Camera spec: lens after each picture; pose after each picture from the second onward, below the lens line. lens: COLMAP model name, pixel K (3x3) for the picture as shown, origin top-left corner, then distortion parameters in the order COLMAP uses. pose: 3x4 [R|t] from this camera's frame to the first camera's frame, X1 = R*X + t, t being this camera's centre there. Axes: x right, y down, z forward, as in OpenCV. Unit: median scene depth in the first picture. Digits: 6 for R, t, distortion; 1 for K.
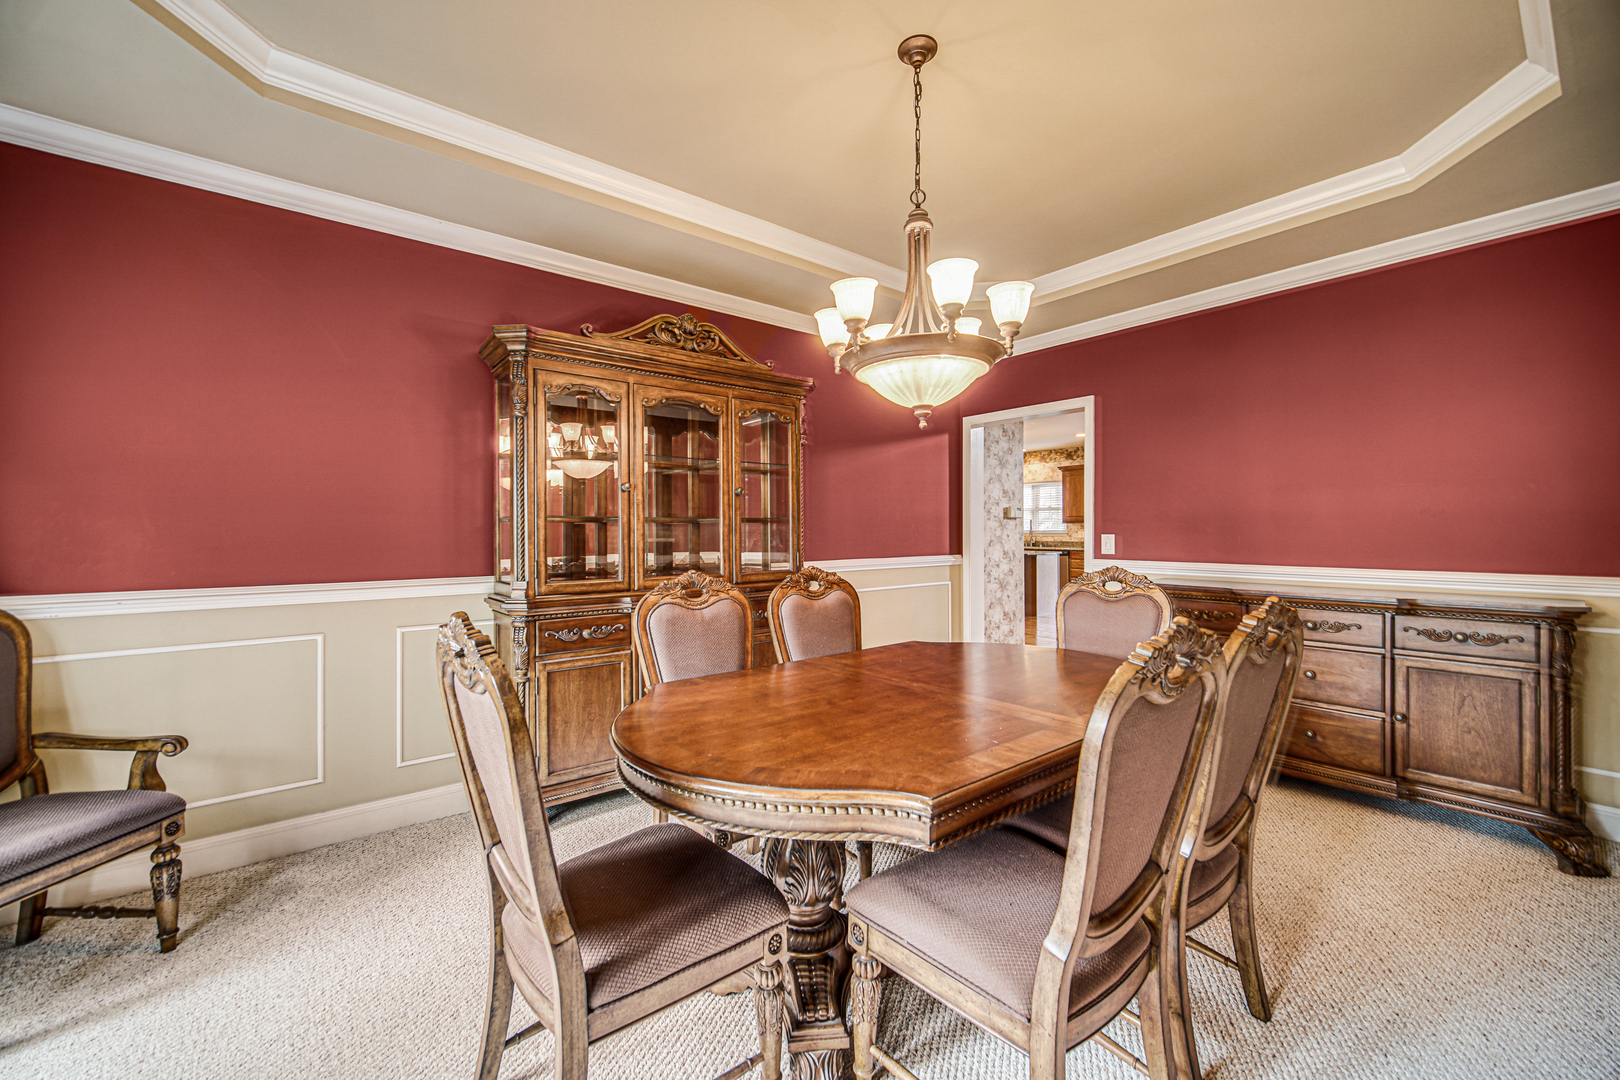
lens RADIAL K [[645.0, 0, 803.3], [0, 645.0, 535.4], [0, 0, 1]] dist [-0.003740, 0.000638]
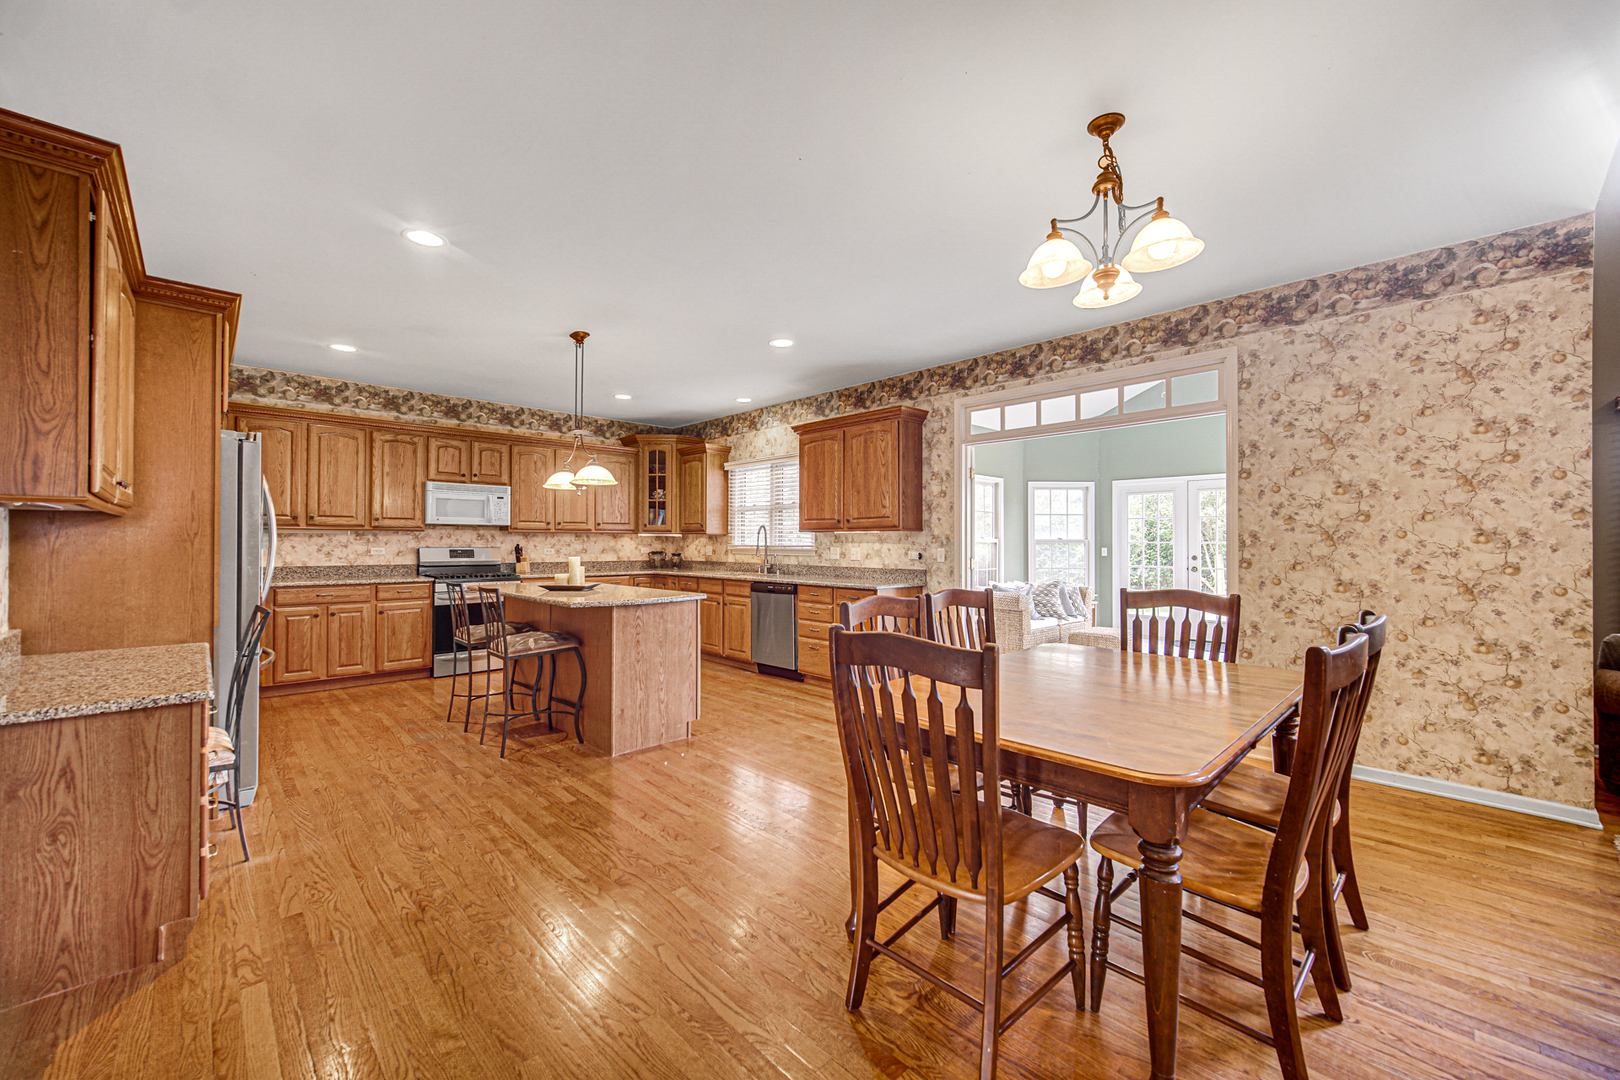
lens RADIAL K [[645.0, 0, 808.5], [0, 645.0, 535.9], [0, 0, 1]] dist [-0.003740, 0.000638]
pose [[0.996917, 0.008391, 0.078013, 0.359248], [-0.007561, 0.999912, -0.010936, -0.009832], [-0.078098, 0.010312, 0.996892, 0.459983]]
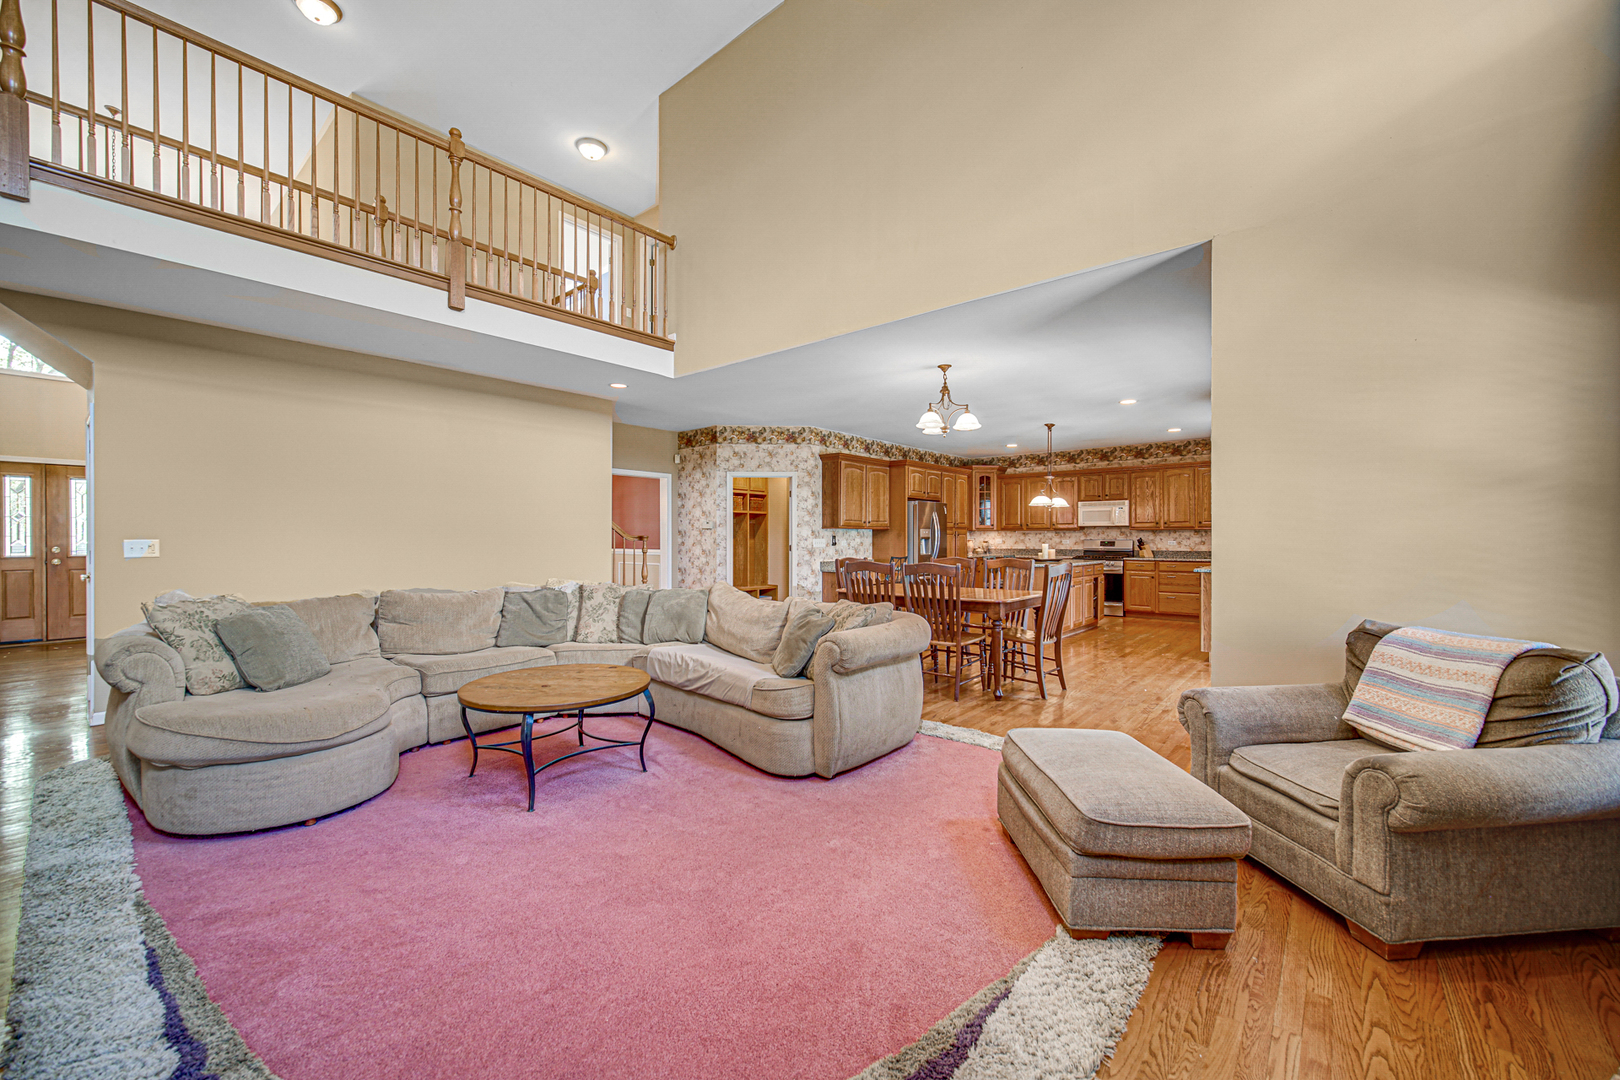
lens RADIAL K [[645.0, 0, 799.5], [0, 645.0, 541.0], [0, 0, 1]] dist [-0.003740, 0.000638]
pose [[0.163512, 0.009481, -0.986496, 0.916845], [-0.000251, 0.999954, 0.009569, -0.010713], [0.986541, -0.001317, 0.163506, 0.464952]]
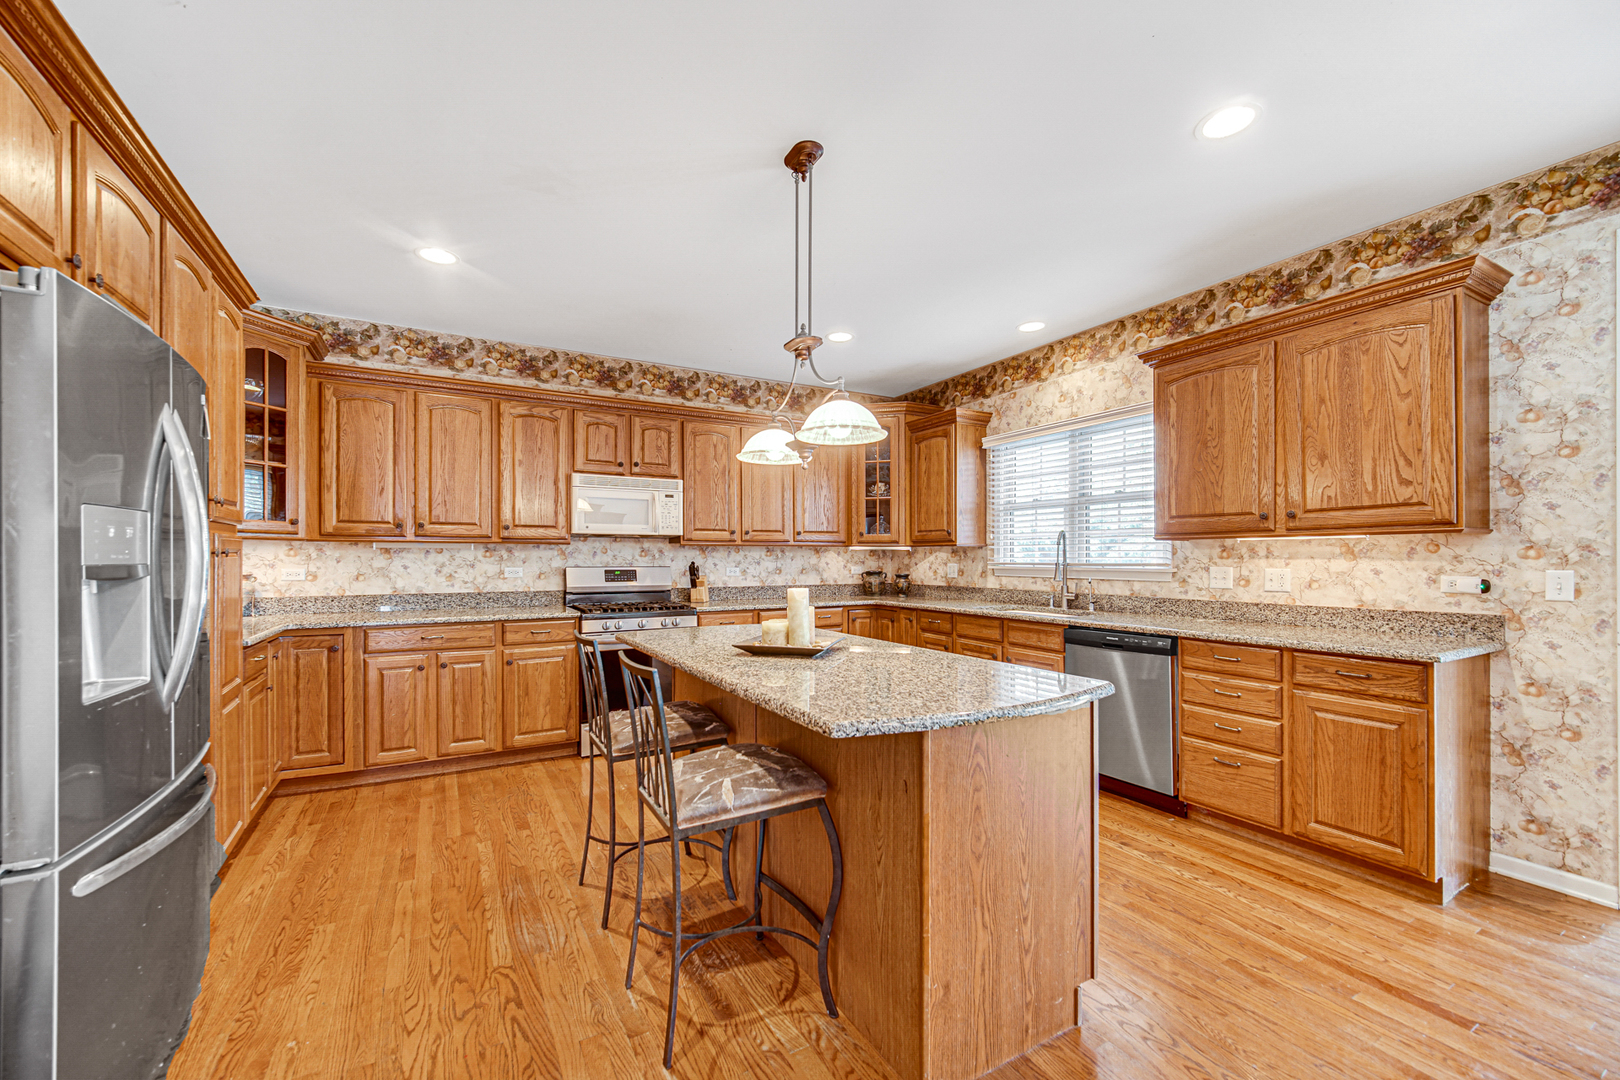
lens RADIAL K [[645.0, 0, 805.3], [0, 645.0, 559.1], [0, 0, 1]] dist [-0.003740, 0.000638]
pose [[0.985565, 0.004186, -0.169245, 0.285539], [-0.003889, 0.999990, 0.002084, -0.009740], [0.169252, -0.001396, 0.985572, 0.661366]]
